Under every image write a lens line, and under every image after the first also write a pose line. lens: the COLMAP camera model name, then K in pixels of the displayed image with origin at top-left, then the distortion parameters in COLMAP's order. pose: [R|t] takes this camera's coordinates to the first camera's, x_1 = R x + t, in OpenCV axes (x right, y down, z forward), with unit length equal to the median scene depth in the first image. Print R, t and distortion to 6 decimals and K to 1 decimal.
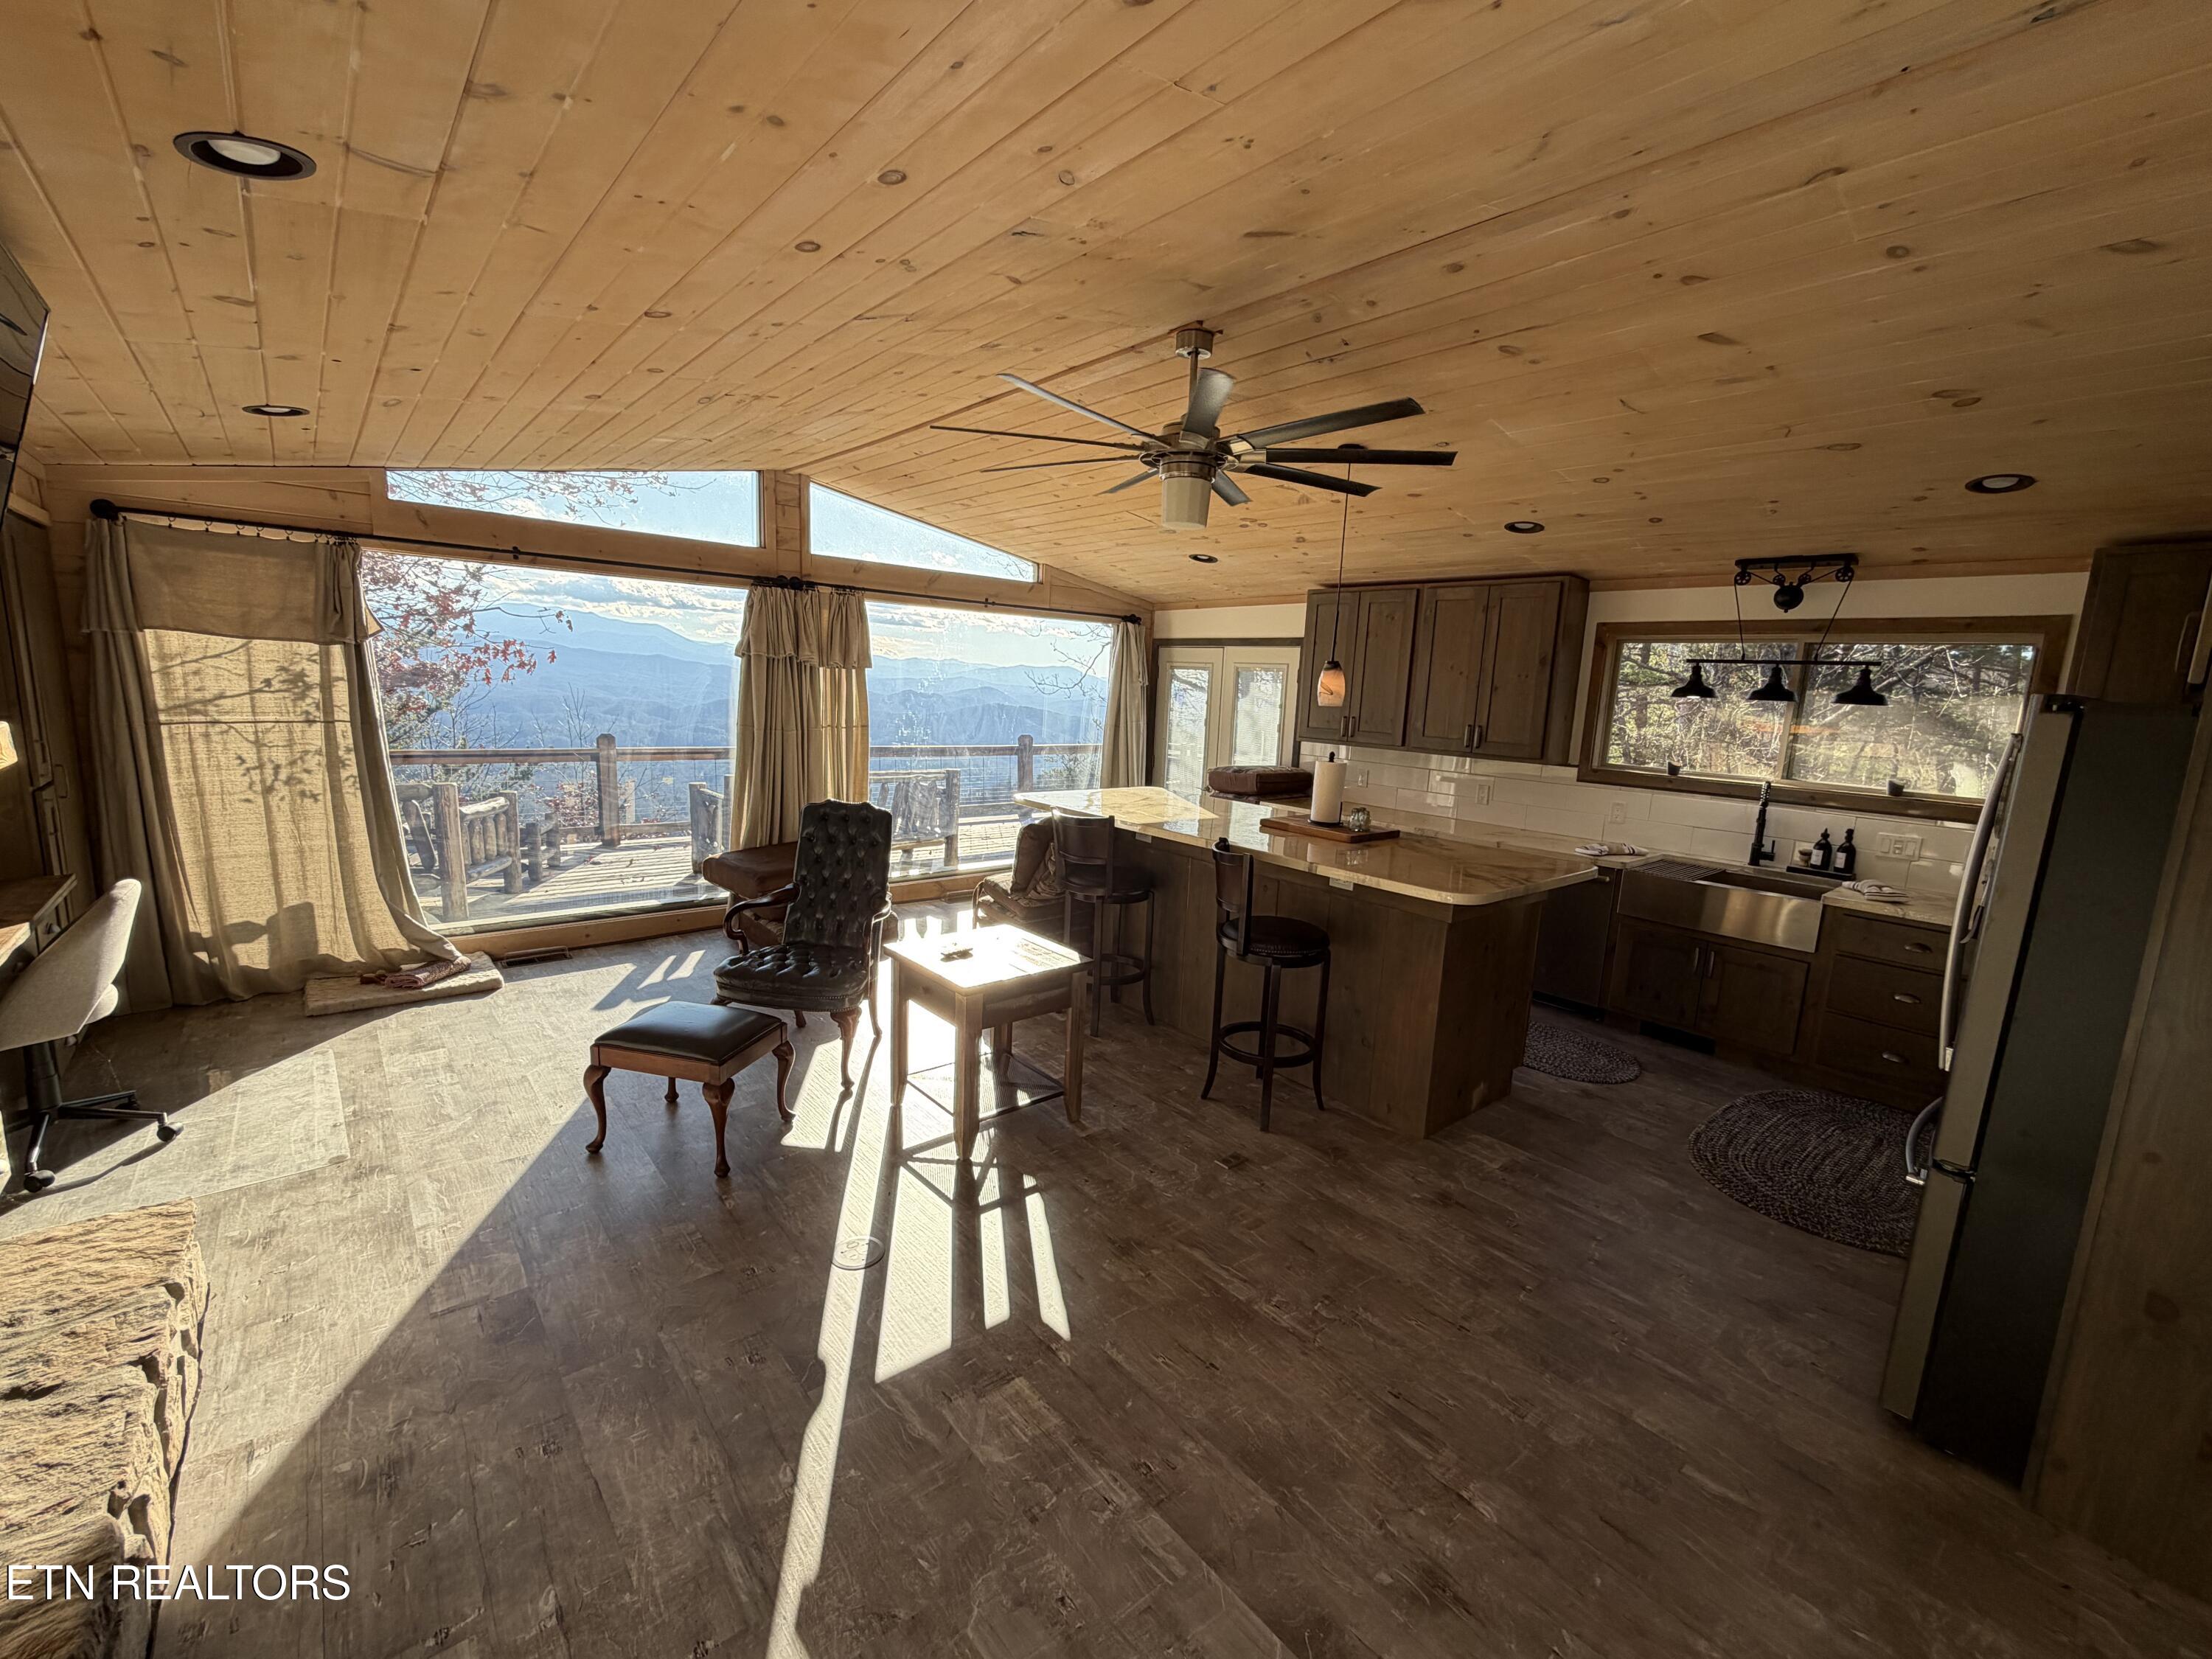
lens RADIAL K [[911.6, 0, 1106.6], [0, 911.6, 837.2], [0, 0, 1]] dist [0.001607, 0.000056]
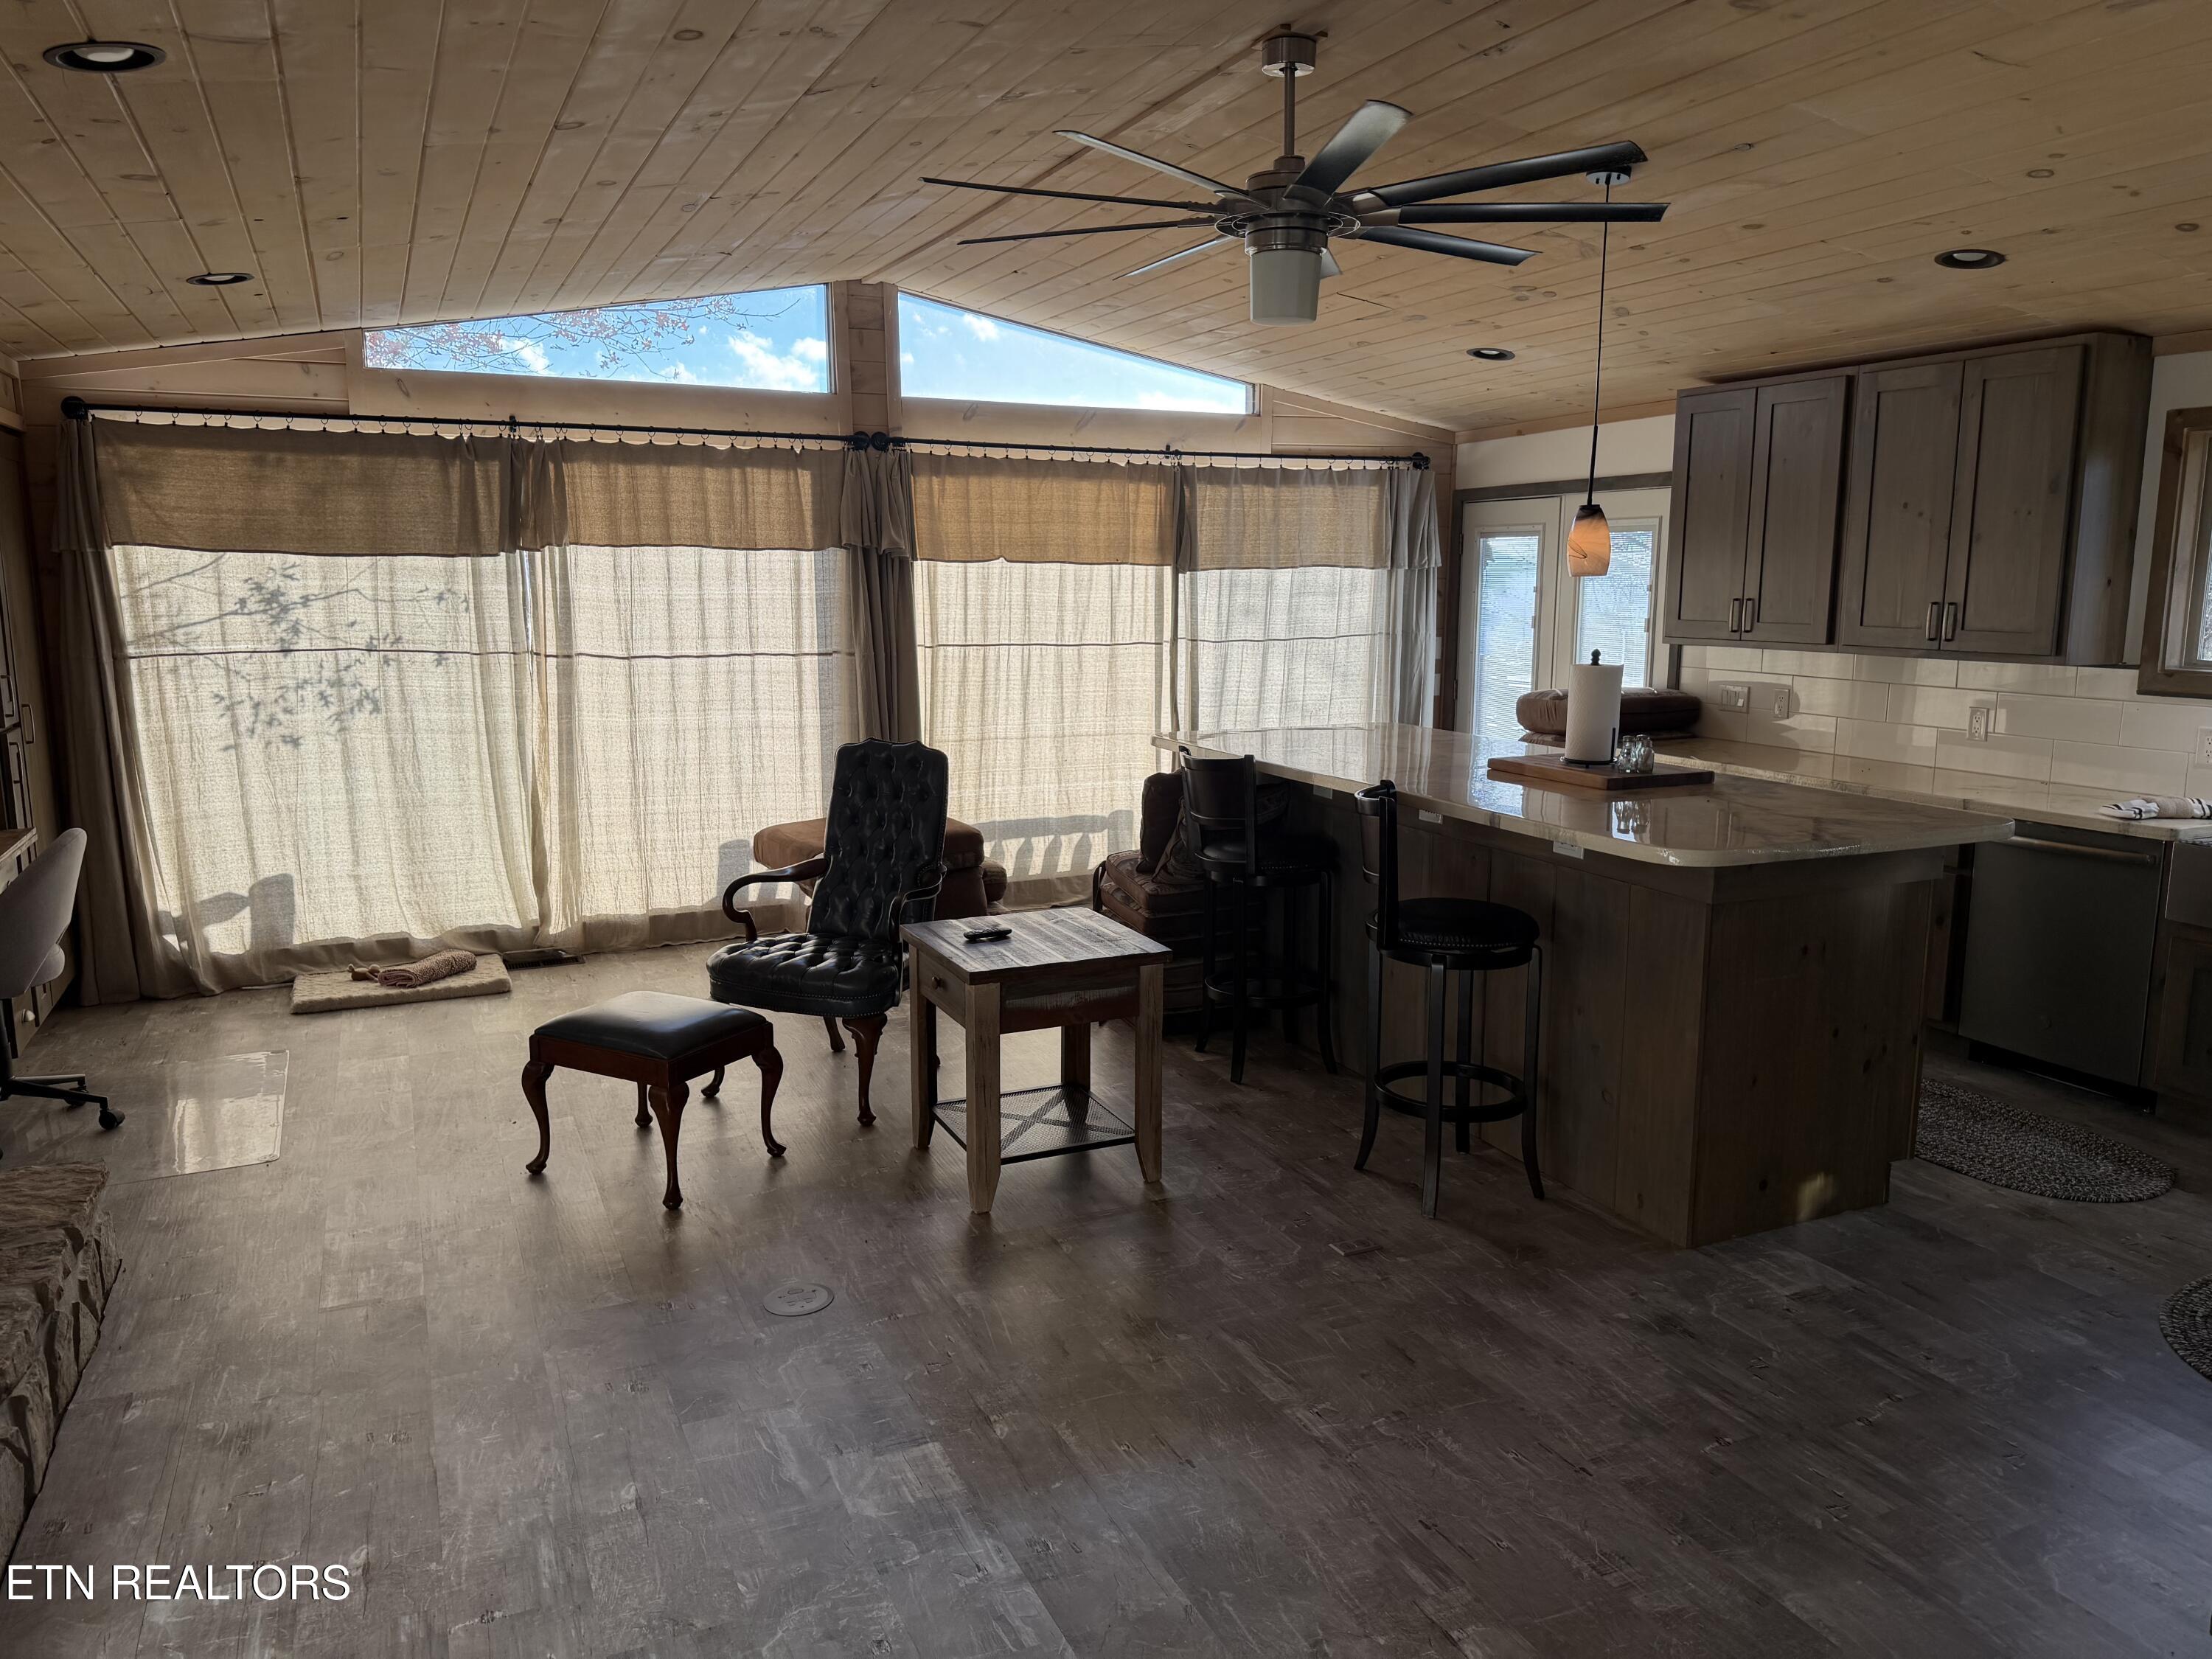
lens RADIAL K [[1548.1, 0, 1116.2], [0, 1548.1, 832.3], [0, 0, 1]] dist [0.033693, -0.030484]
pose [[0.962063, 0.000816, -0.272825, 0.266167], [-0.003363, 0.999955, -0.008865, 0.053839], [0.272805, 0.009446, 0.962023, -0.153007]]
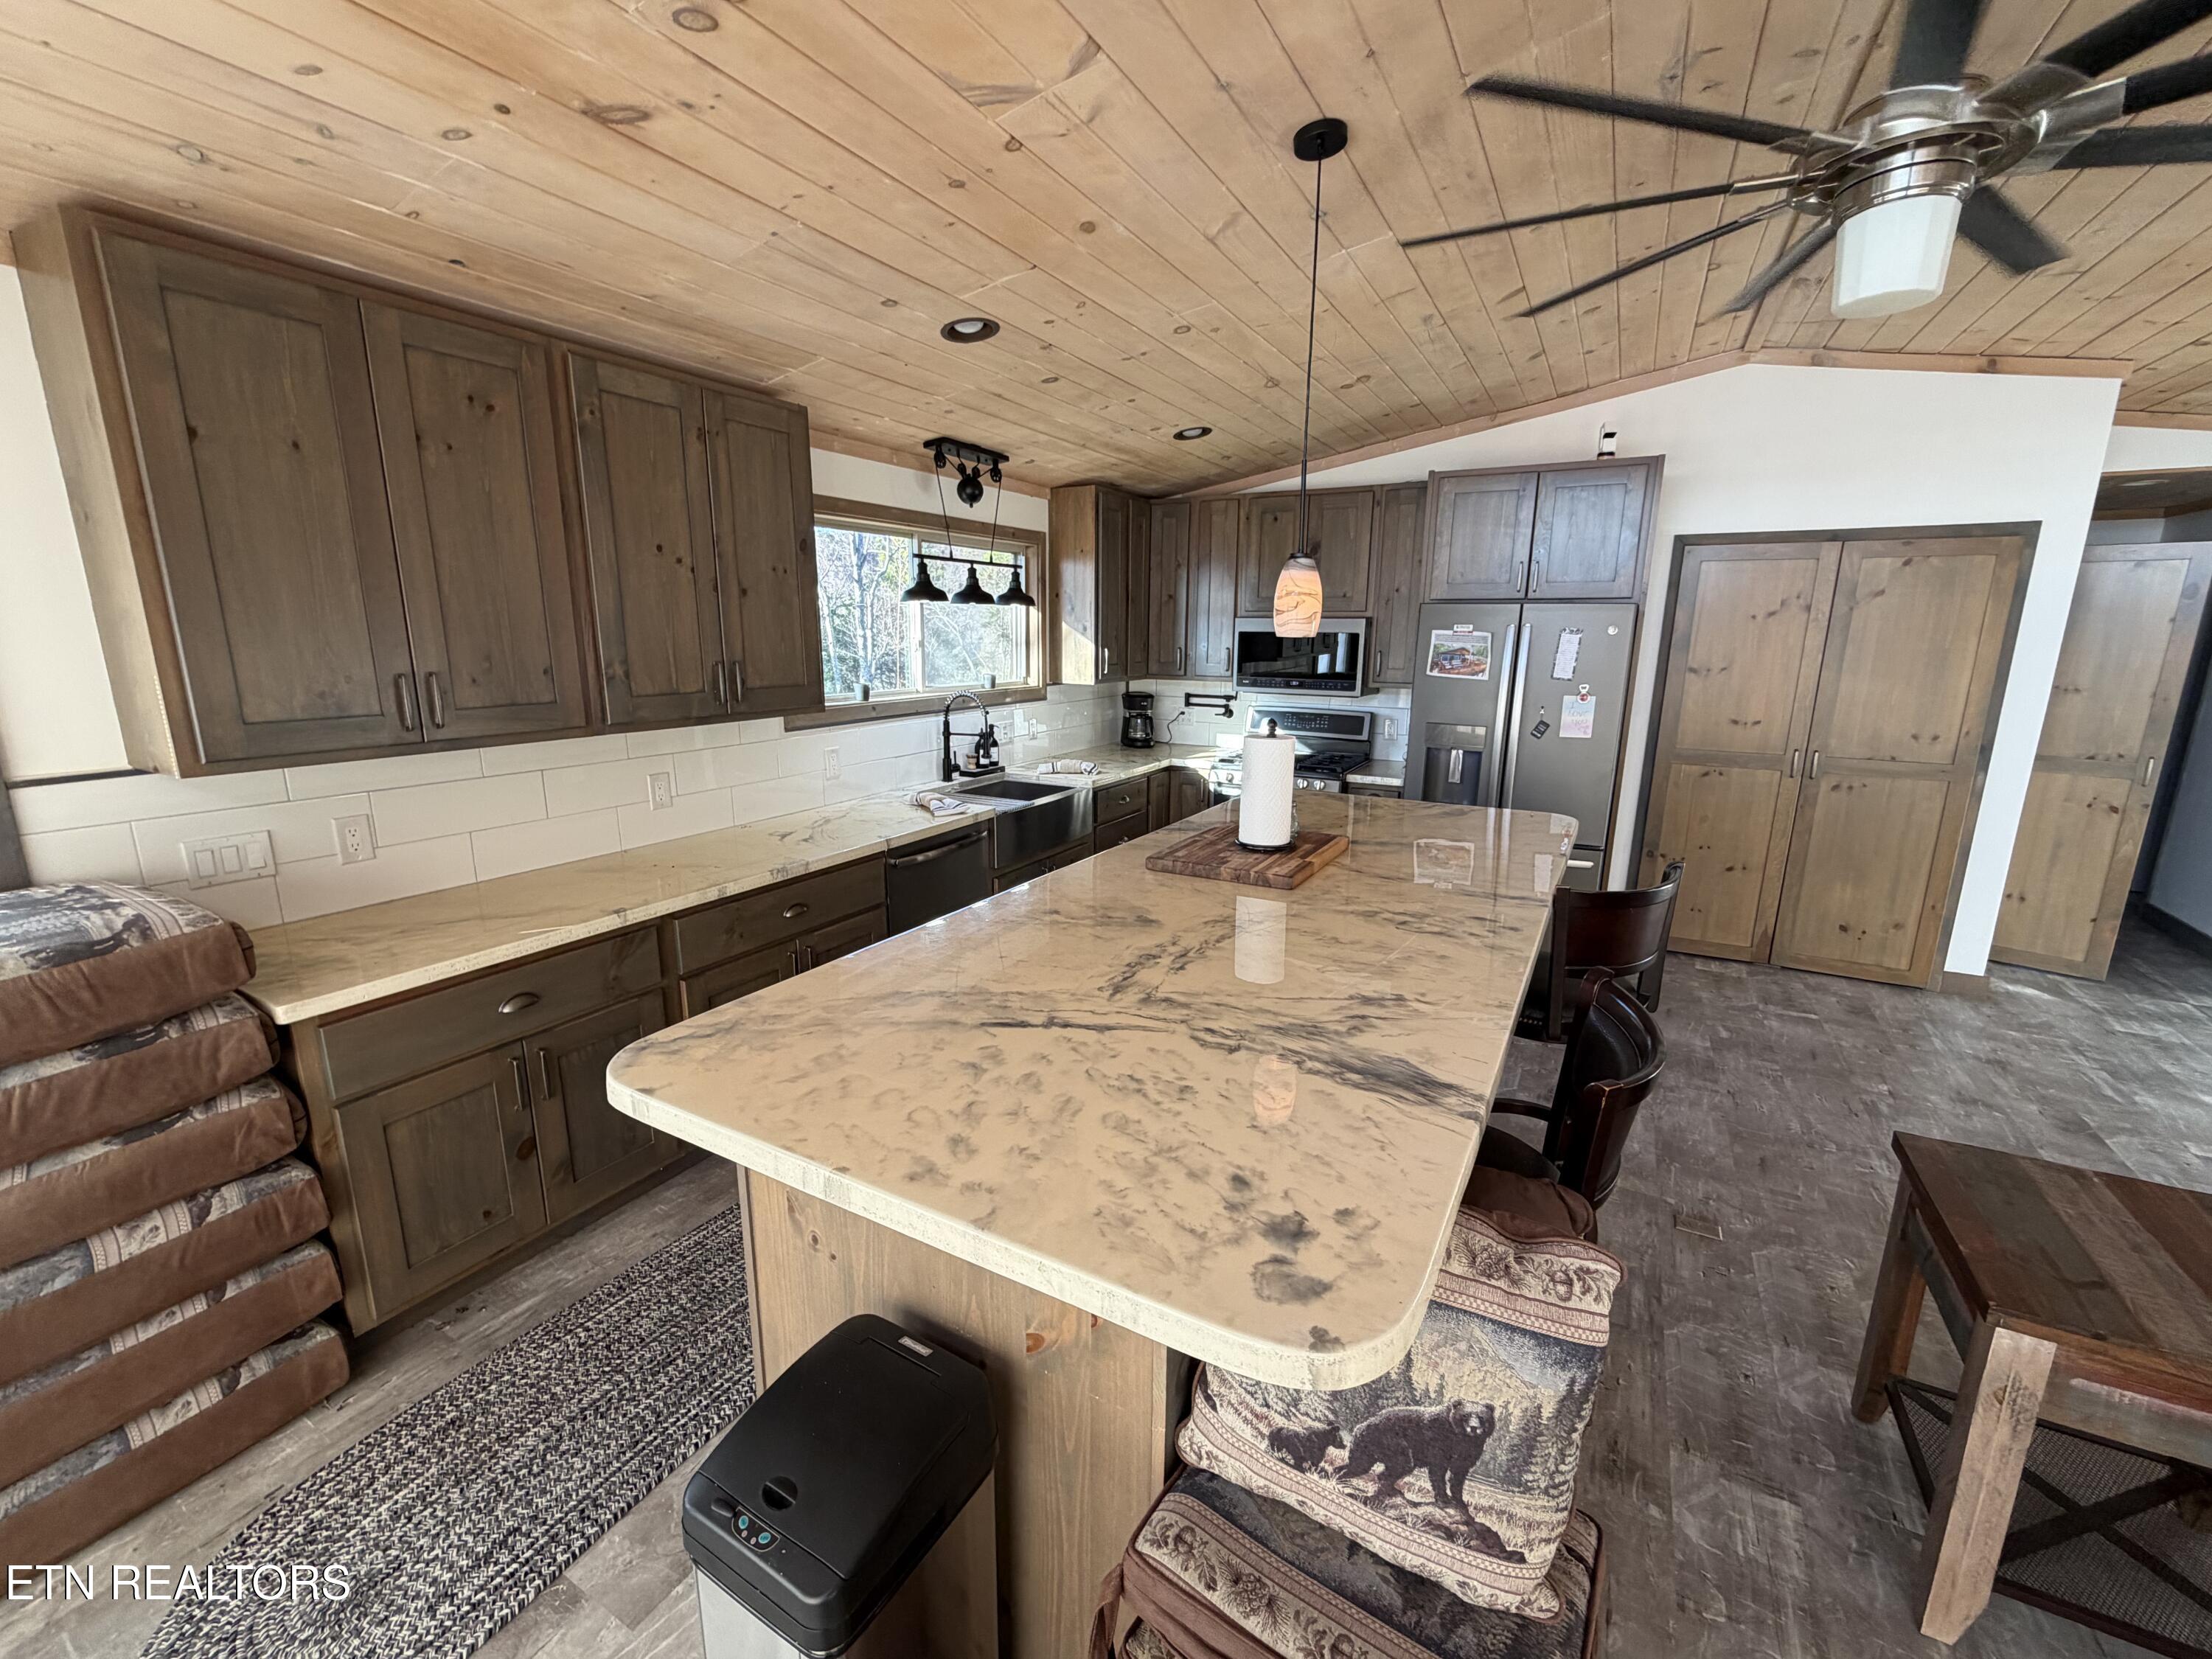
lens RADIAL K [[911.6, 0, 1099.4], [0, 911.6, 840.2], [0, 0, 1]] dist [0.001607, 0.000056]
pose [[-0.340895, -0.262556, 0.902693, -0.291859], [0.137868, 0.935864, 0.324269, -0.267070], [-0.929937, 0.234995, -0.282833, 1.542527]]
